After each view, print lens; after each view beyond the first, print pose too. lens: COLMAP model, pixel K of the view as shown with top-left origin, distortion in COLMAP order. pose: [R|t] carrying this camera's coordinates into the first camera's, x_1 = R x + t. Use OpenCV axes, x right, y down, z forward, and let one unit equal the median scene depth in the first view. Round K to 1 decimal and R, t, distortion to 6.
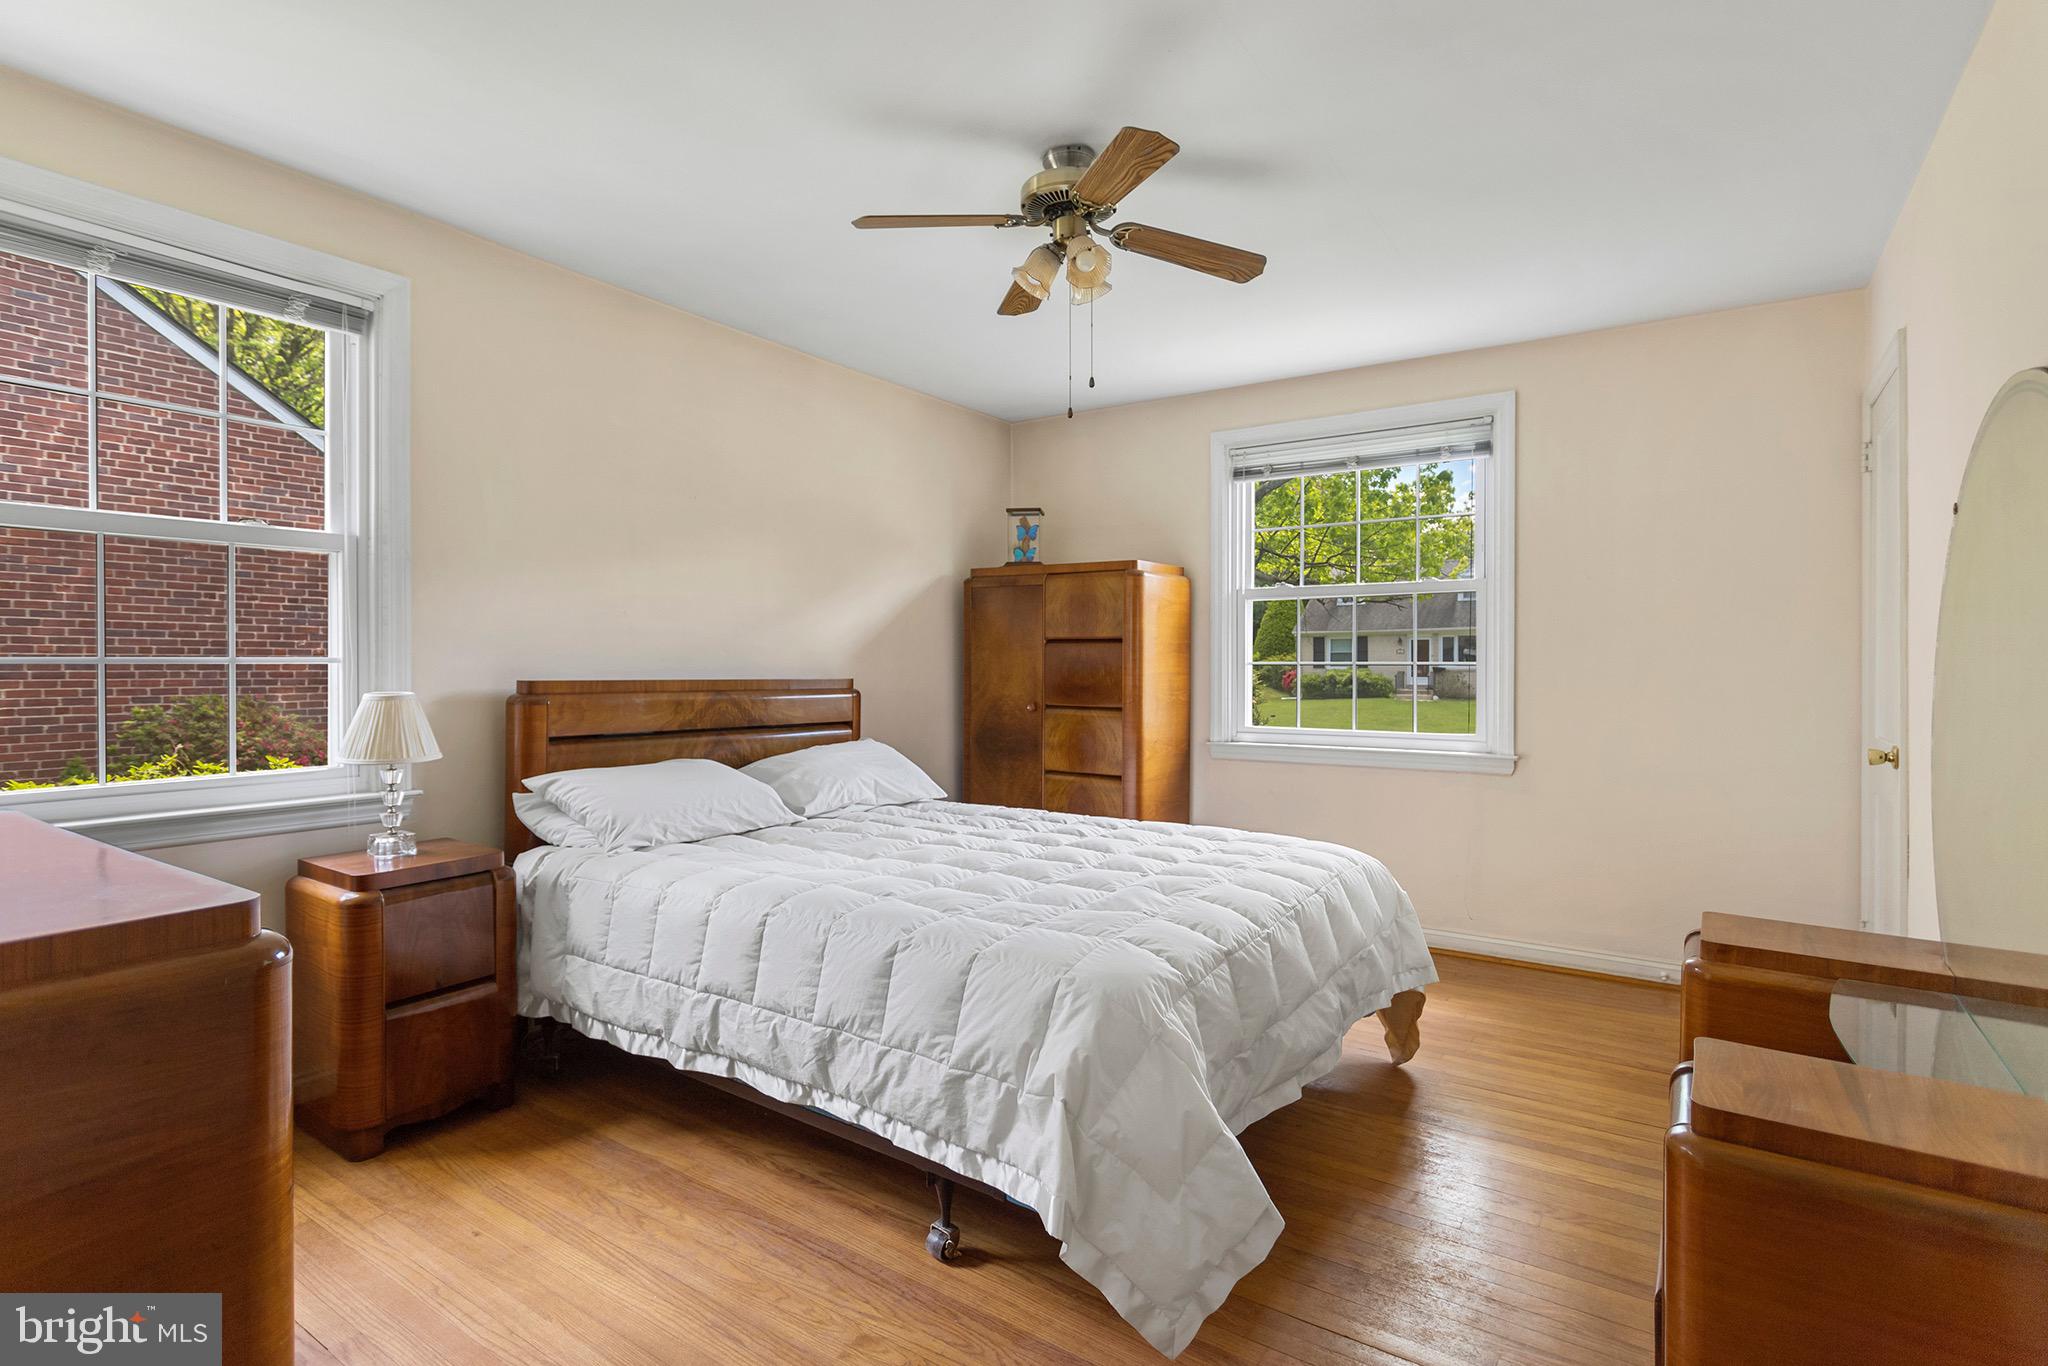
lens RADIAL K [[975.6, 0, 1013.6], [0, 975.6, 653.9], [0, 0, 1]] dist [-0.002428, 0.000070]
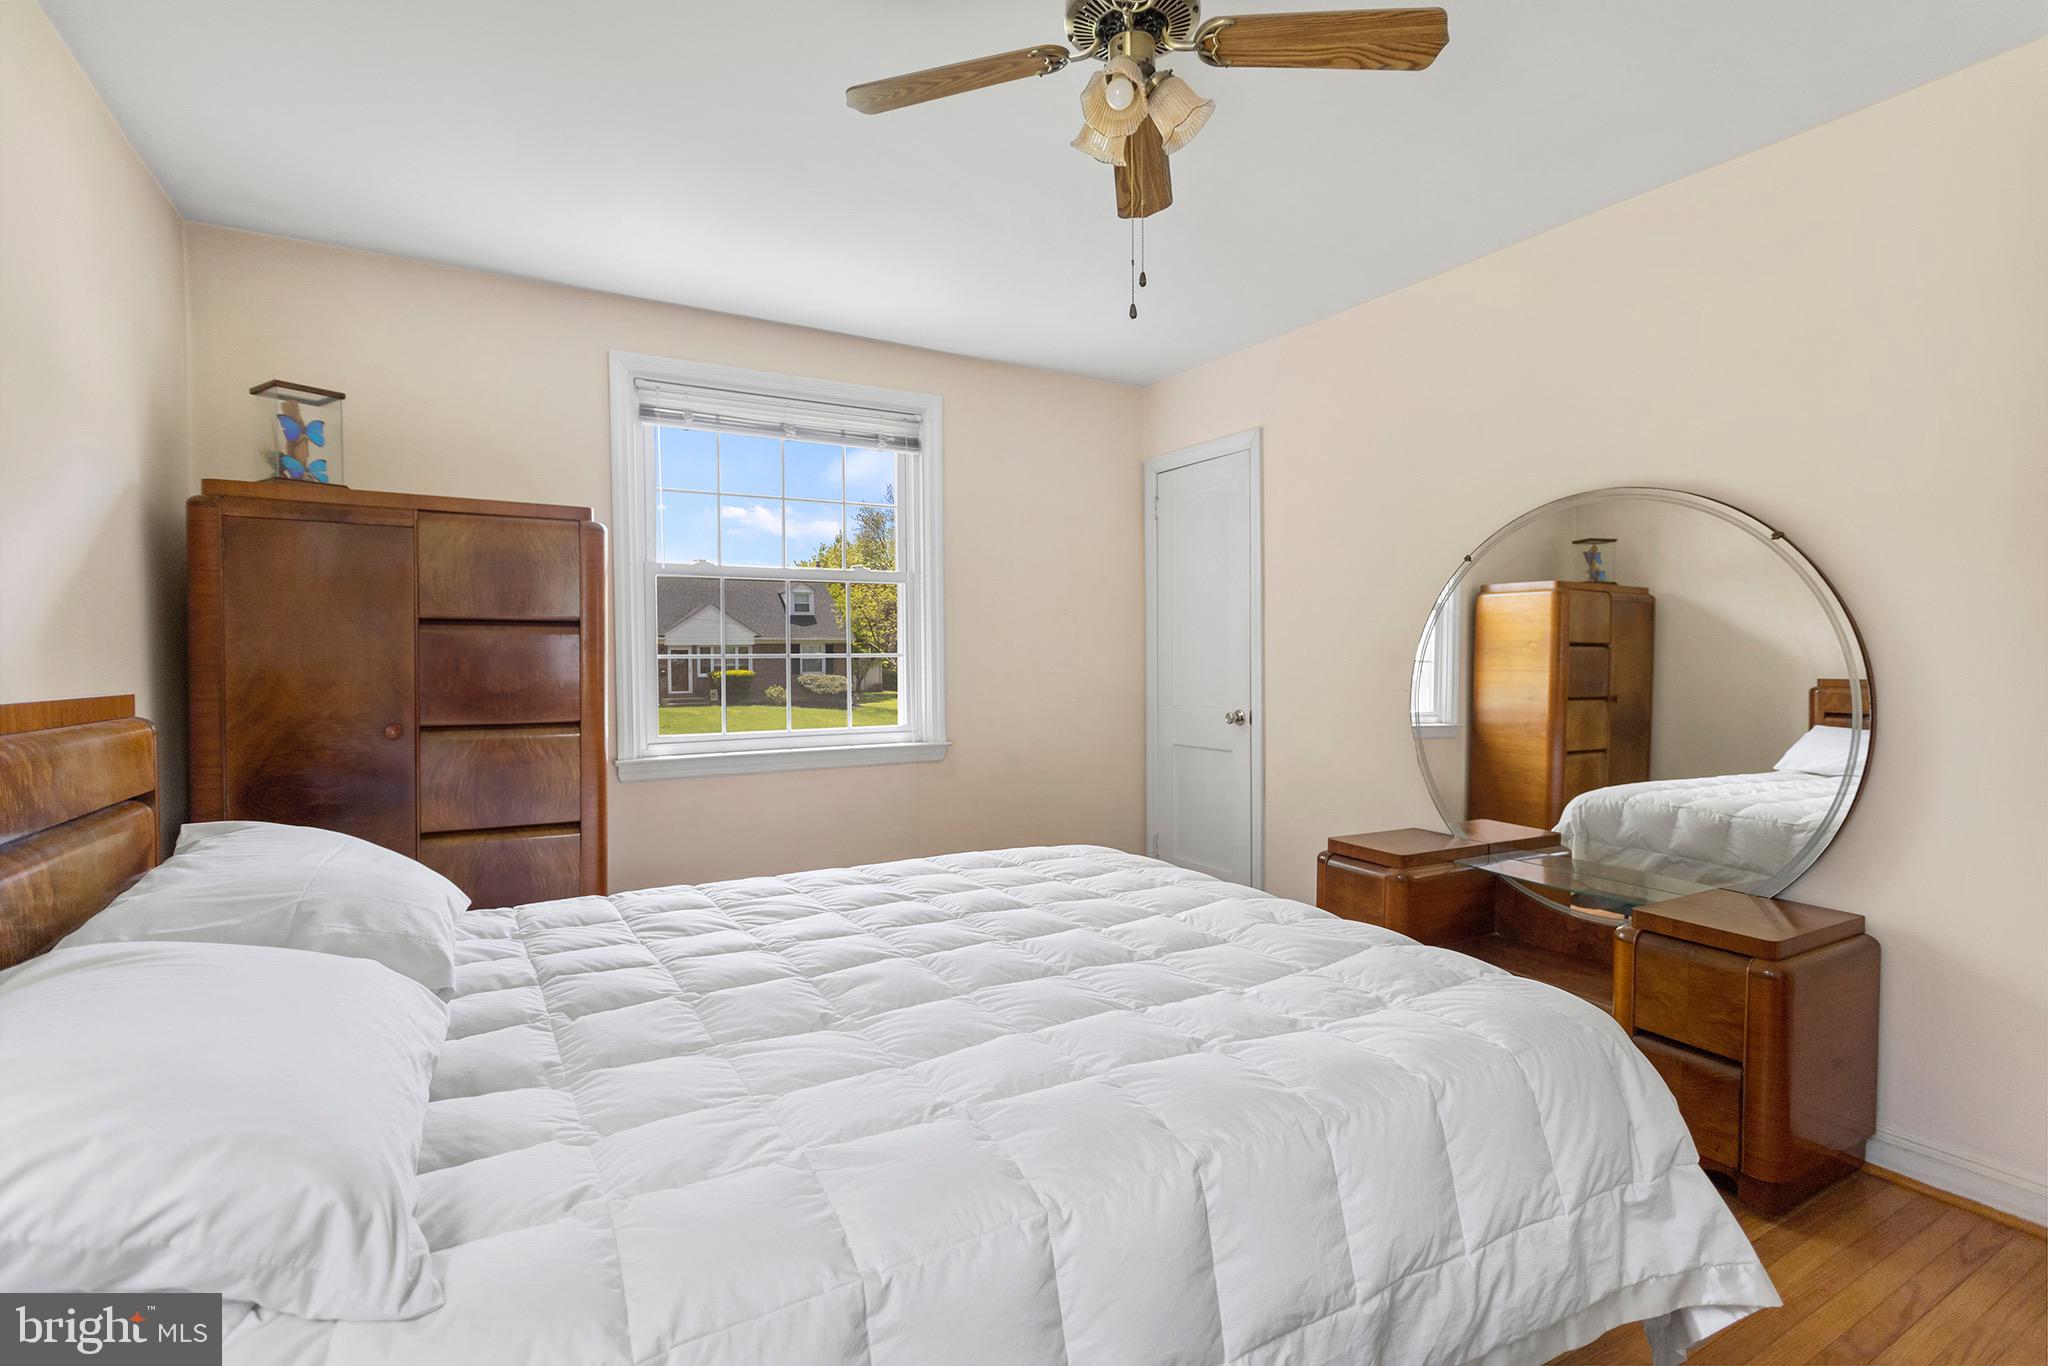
lens RADIAL K [[975.6, 0, 1013.6], [0, 975.6, 653.9], [0, 0, 1]] dist [-0.002428, 0.000070]
pose [[0.444175, -0.001989, 0.895938, -0.352917], [-0.004683, 0.999979, 0.004542, 0.002814], [-0.895928, -0.006213, 0.444156, 0.413605]]
